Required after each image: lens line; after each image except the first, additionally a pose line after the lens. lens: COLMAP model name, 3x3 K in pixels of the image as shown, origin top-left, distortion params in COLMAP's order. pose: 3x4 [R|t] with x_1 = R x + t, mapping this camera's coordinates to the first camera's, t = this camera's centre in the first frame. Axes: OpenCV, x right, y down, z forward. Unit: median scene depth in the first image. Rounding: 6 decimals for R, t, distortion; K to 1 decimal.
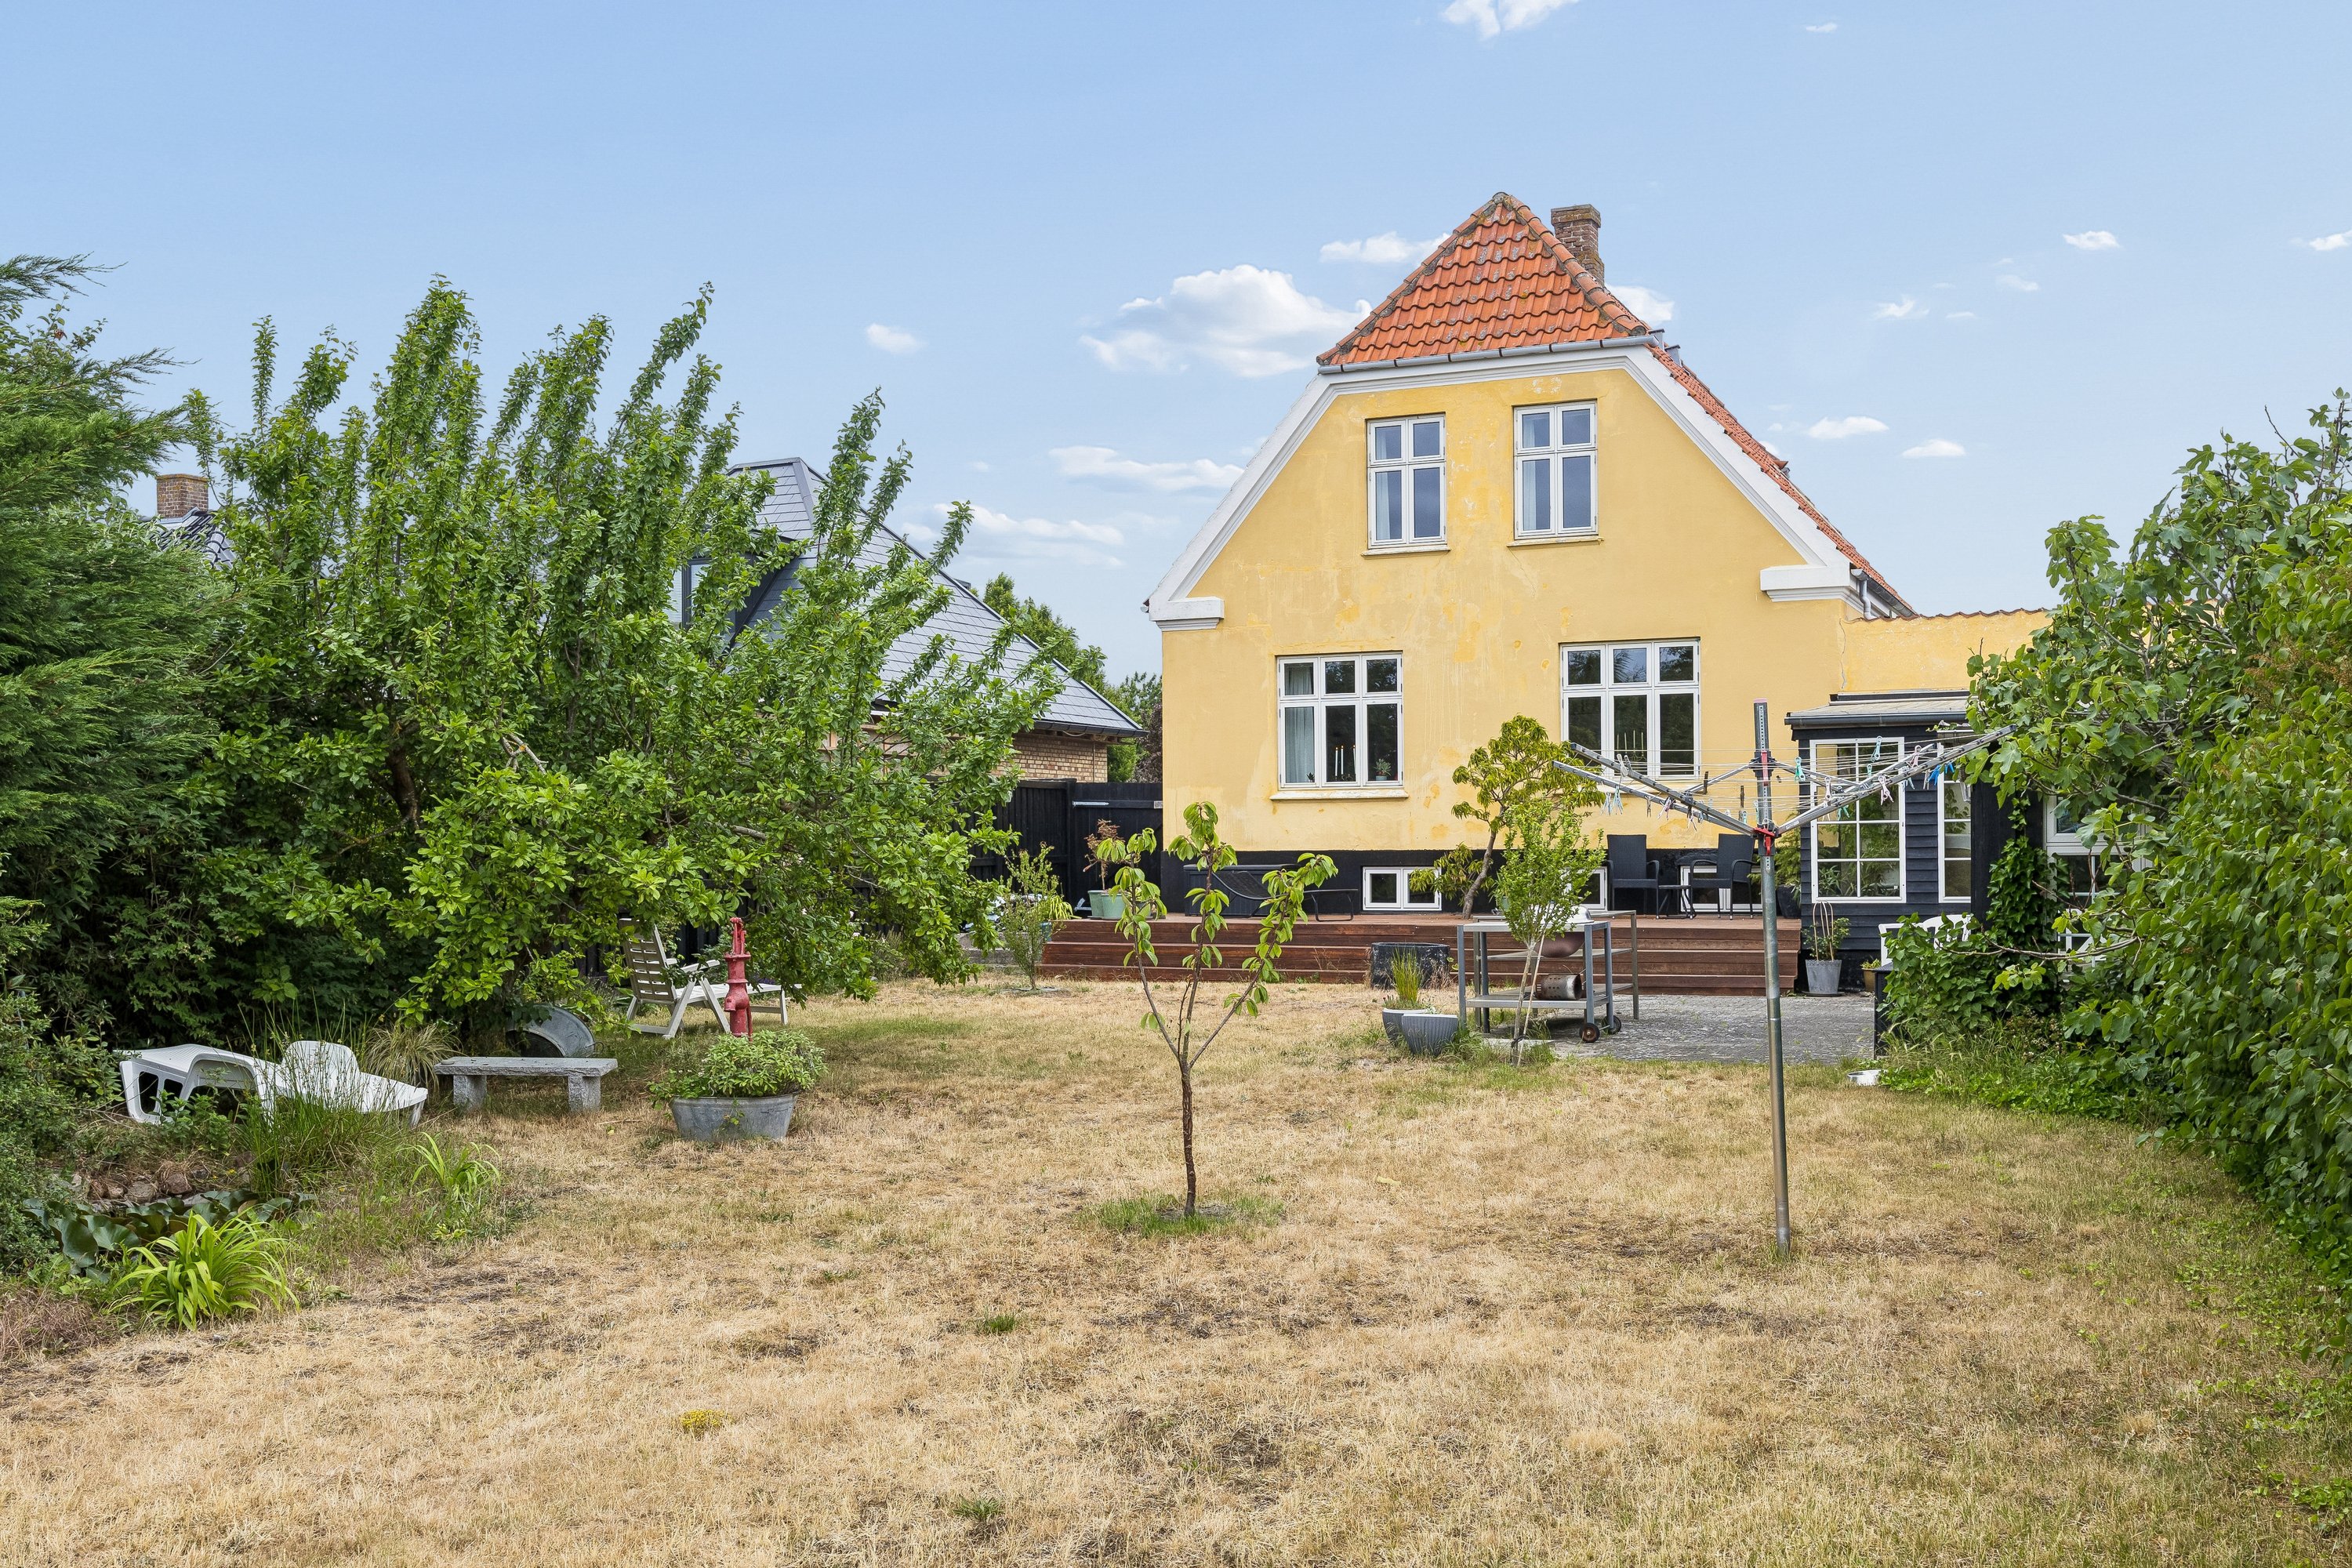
lens RADIAL K [[2326.9, 0, 1159.9], [0, 2326.9, 847.8], [0, 0, 1]] dist [-0.020643, 0.000000]
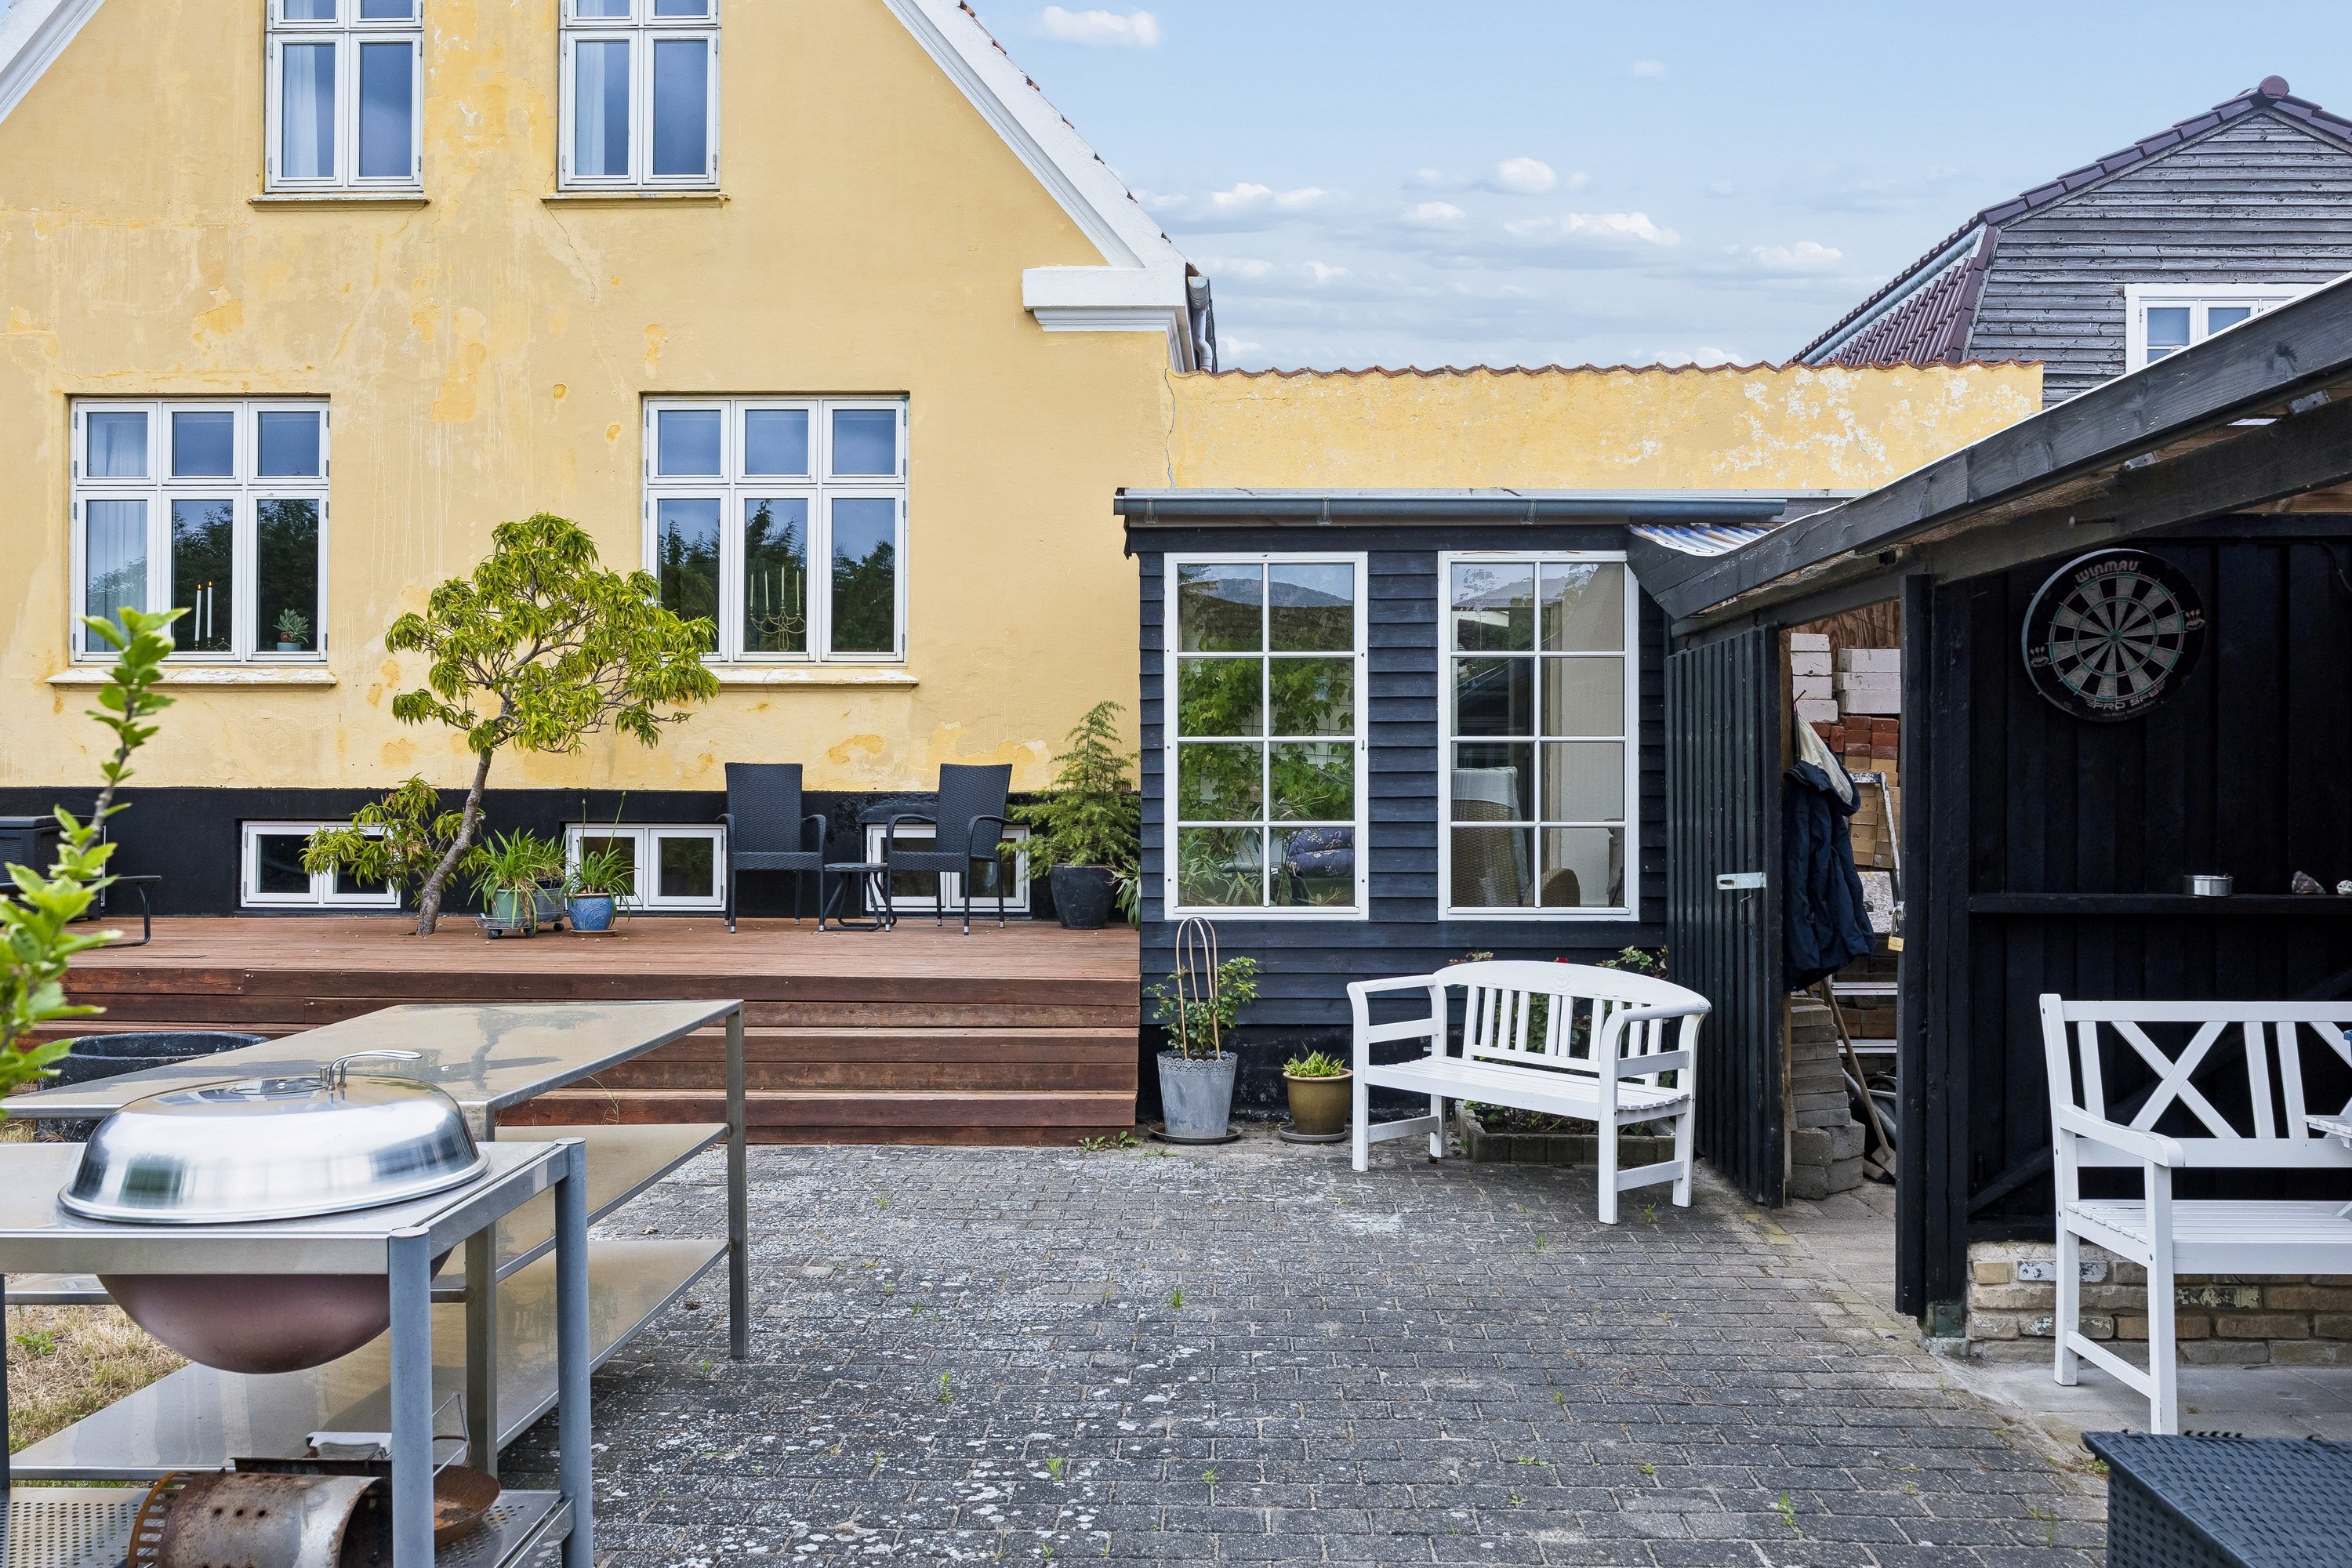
lens RADIAL K [[1954.8, 0, 1181.2], [0, 1954.8, 771.7], [0, 0, 1]] dist [-0.006614, 0.005741]
pose [[0.926316, 0.013599, 0.376501, 0.125709], [-0.011137, 0.999900, -0.008715, -0.001048], [-0.376582, 0.003880, 0.926375, 0.574931]]
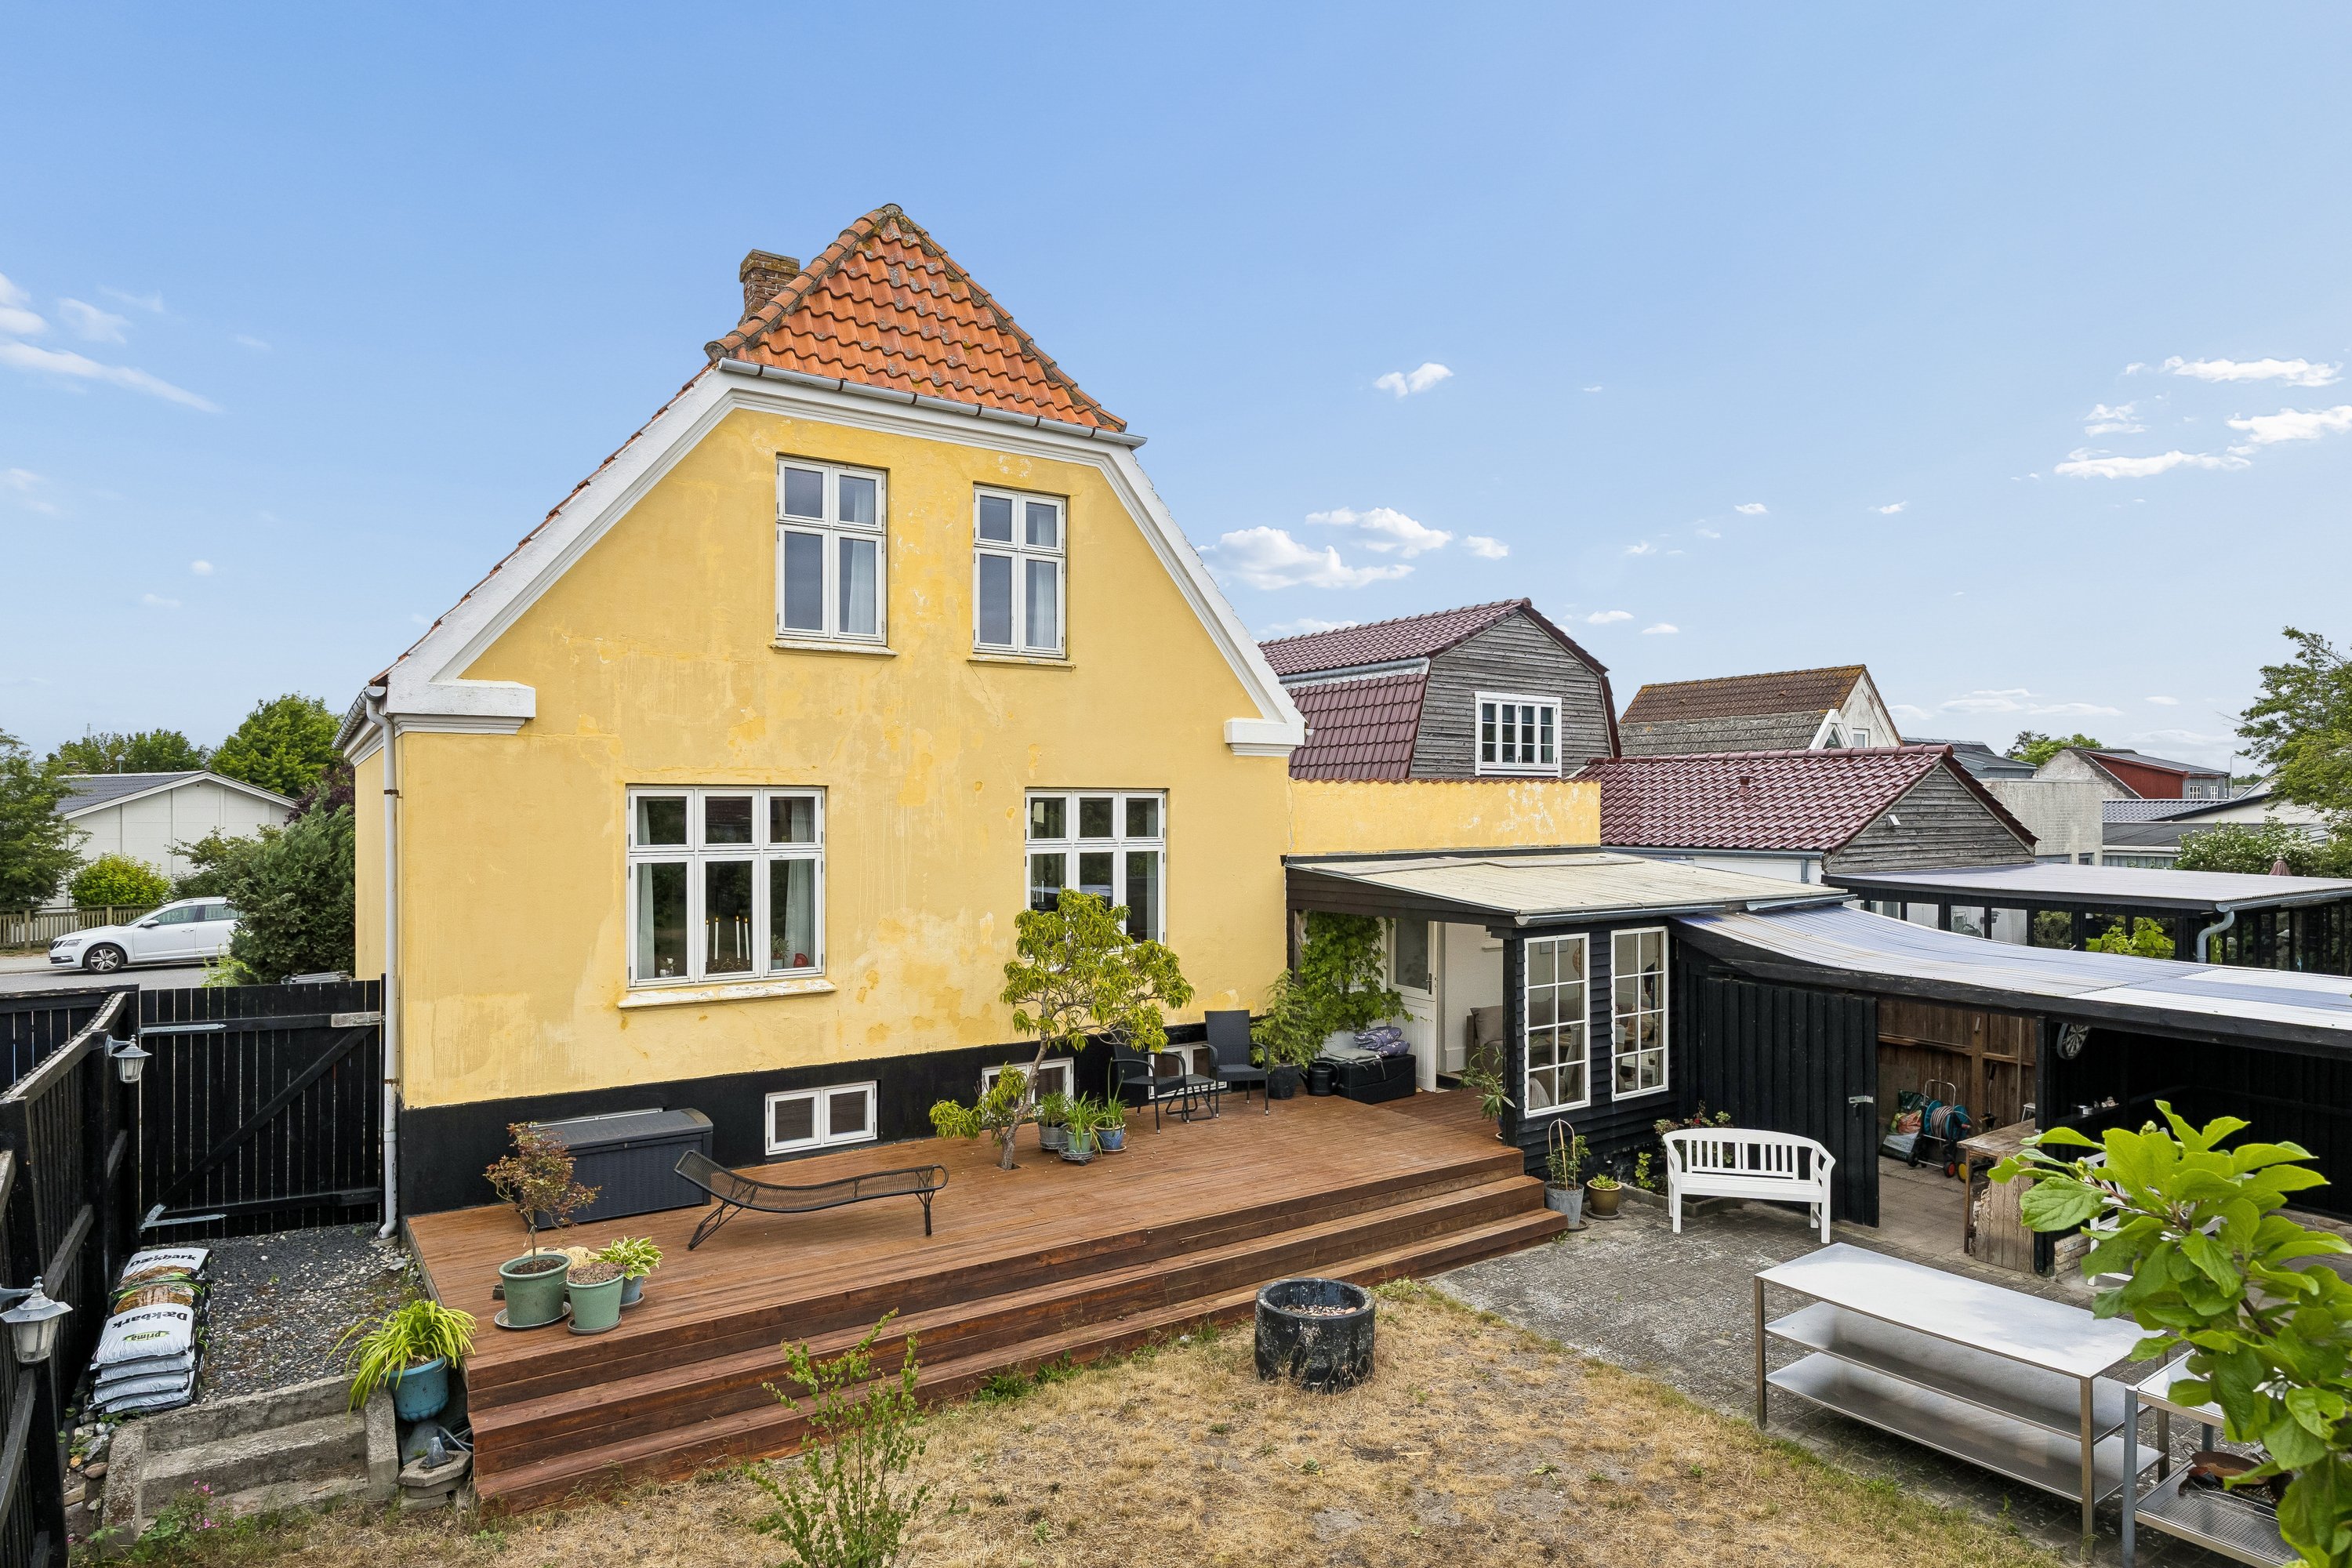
lens RADIAL K [[1311.5, 0, 1188.6], [0, 1311.5, 813.5], [0, 0, 1]] dist [0.007240, 0.000237]
pose [[0.527431, 0.003793, 0.849590, -0.195554], [-0.005558, 0.999984, -0.001014, -0.082295], [-0.849580, -0.004188, 0.527443, 0.741056]]
